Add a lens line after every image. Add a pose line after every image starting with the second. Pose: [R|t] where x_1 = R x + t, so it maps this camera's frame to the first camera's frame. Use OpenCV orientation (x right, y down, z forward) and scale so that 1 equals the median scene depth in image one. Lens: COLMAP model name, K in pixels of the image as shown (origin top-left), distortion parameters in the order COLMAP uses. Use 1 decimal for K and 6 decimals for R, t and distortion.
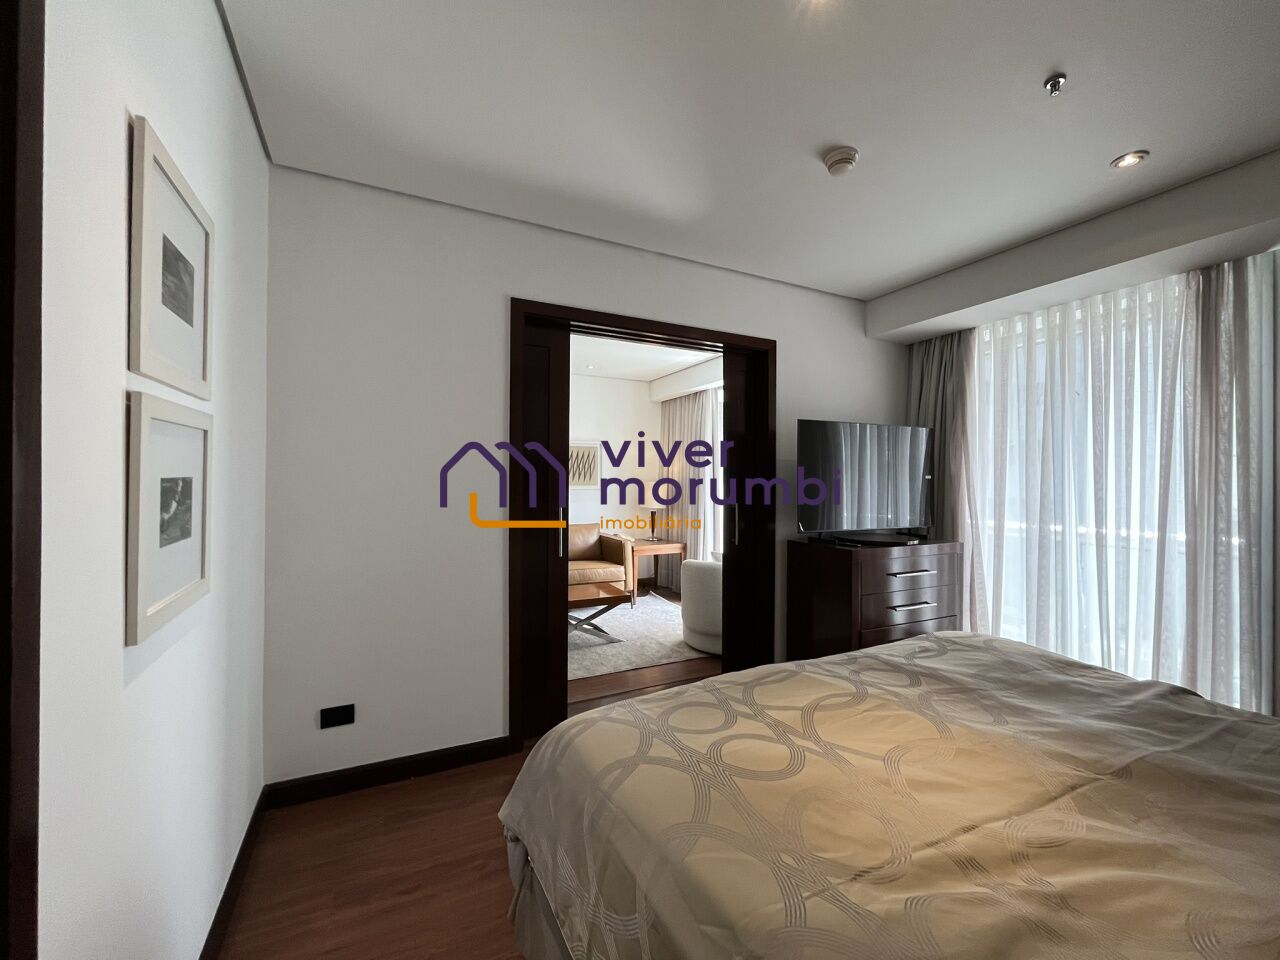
lens RADIAL K [[520.7, 0, 638.3], [0, 520.7, 477.1], [0, 0, 1]] dist [-0.001579, -0.000822]
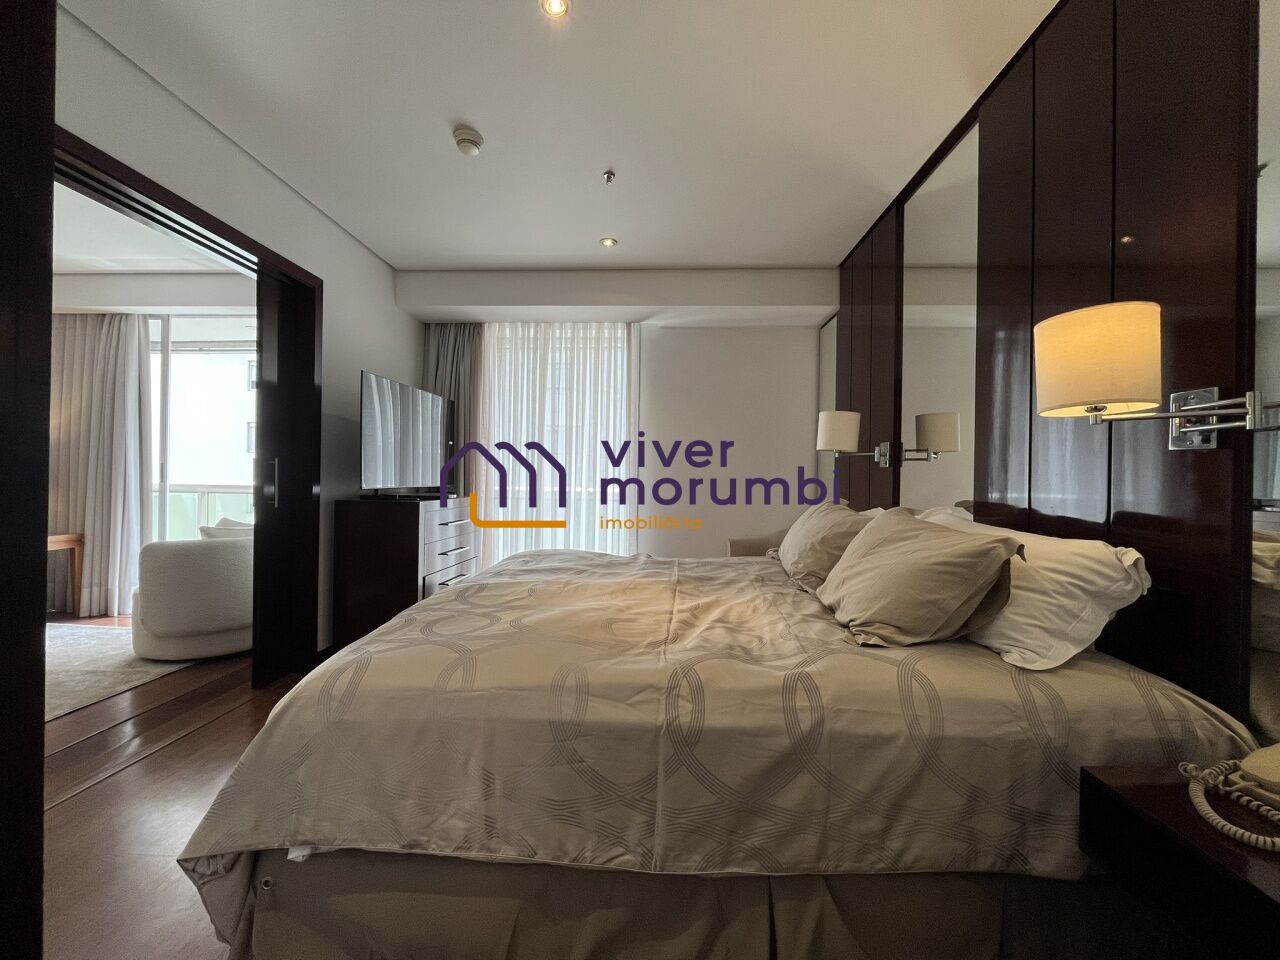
lens RADIAL K [[520.7, 0, 636.8], [0, 520.7, 478.2], [0, 0, 1]] dist [-0.001579, -0.000822]
pose [[0.490479, 0.001571, 0.871452, -0.255177], [-0.020143, 0.999752, 0.009535, 0.061547], [-0.871220, -0.022230, 0.490389, 0.074937]]
